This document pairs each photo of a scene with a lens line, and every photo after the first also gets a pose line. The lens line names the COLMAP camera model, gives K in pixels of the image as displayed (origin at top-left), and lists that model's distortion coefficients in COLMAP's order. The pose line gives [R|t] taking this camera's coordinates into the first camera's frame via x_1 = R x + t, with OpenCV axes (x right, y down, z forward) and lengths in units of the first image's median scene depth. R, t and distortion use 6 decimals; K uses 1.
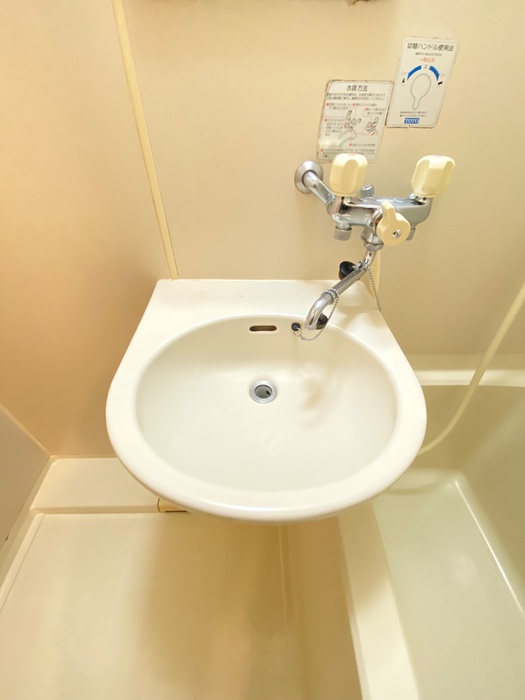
lens RADIAL K [[282.1, 0, 262.5], [0, 282.1, 350.0], [0, 0, 1]] dist [0.028061, -0.021698]
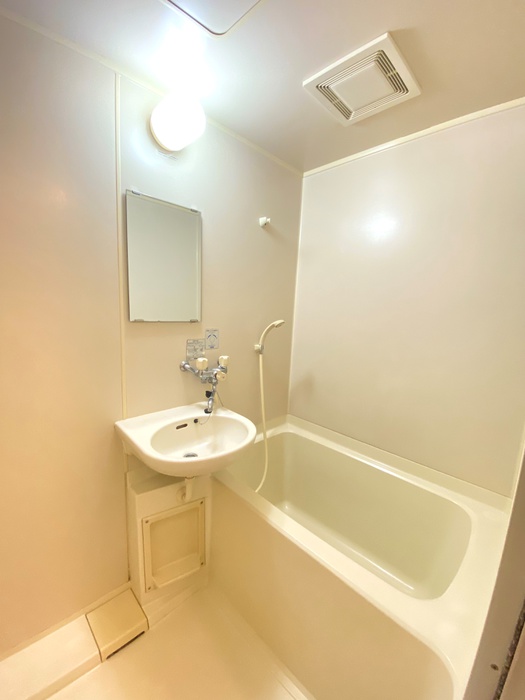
lens RADIAL K [[282.1, 0, 262.5], [0, 282.1, 350.0], [0, 0, 1]] dist [0.028061, -0.021698]
pose [[0.723679, -0.083929, 0.685015, -1.154380], [0.436040, 0.824970, -0.359574, 0.572977], [-0.534938, 0.558910, 0.633610, -1.212985]]
